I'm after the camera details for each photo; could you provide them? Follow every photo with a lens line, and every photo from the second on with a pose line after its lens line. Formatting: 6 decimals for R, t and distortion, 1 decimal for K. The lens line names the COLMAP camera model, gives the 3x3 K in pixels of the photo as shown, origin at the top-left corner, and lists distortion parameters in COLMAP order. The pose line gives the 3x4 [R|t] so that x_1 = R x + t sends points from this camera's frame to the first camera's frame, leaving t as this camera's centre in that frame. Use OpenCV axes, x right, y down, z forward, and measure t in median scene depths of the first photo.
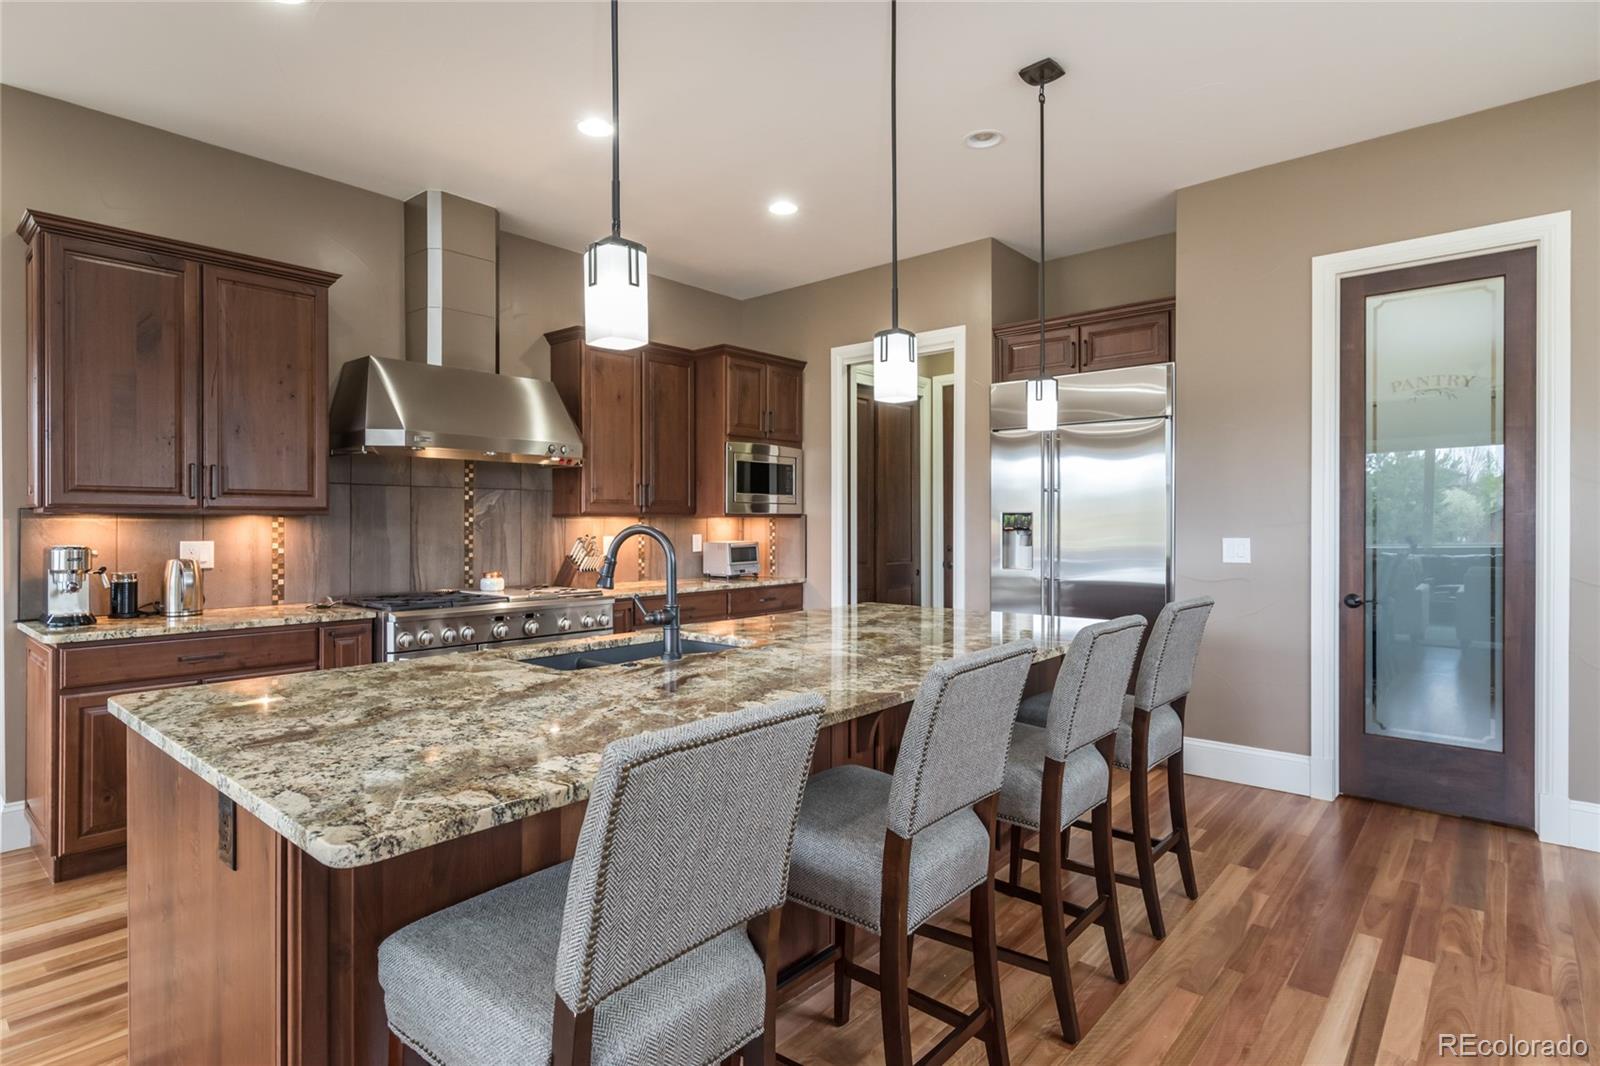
lens RADIAL K [[825.1, 0, 800.0], [0, 825.1, 533.0], [0, 0, 1]] dist [-0.001430, -0.000287]
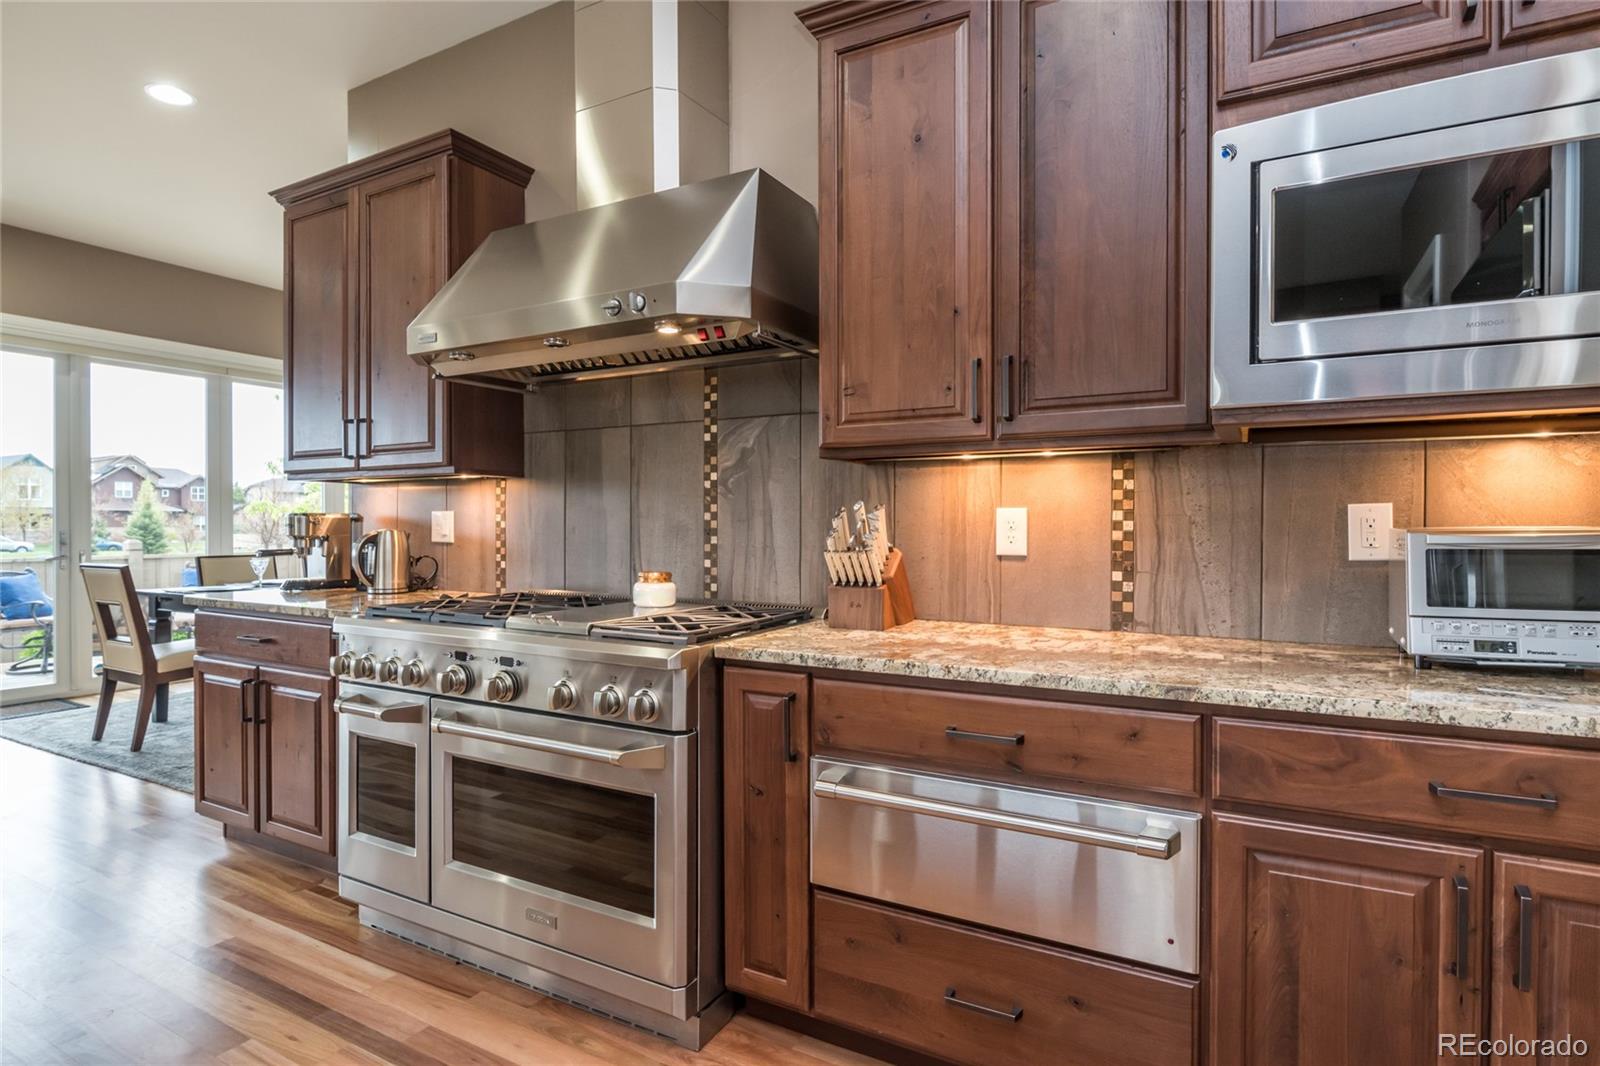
lens RADIAL K [[825.1, 0, 800.0], [0, 825.1, 533.0], [0, 0, 1]] dist [-0.001430, -0.000287]
pose [[0.202628, 0.008896, -0.979215, 0.159660], [-0.013408, 0.999890, 0.006309, 0.017742], [0.979164, 0.011851, 0.202725, 0.947803]]
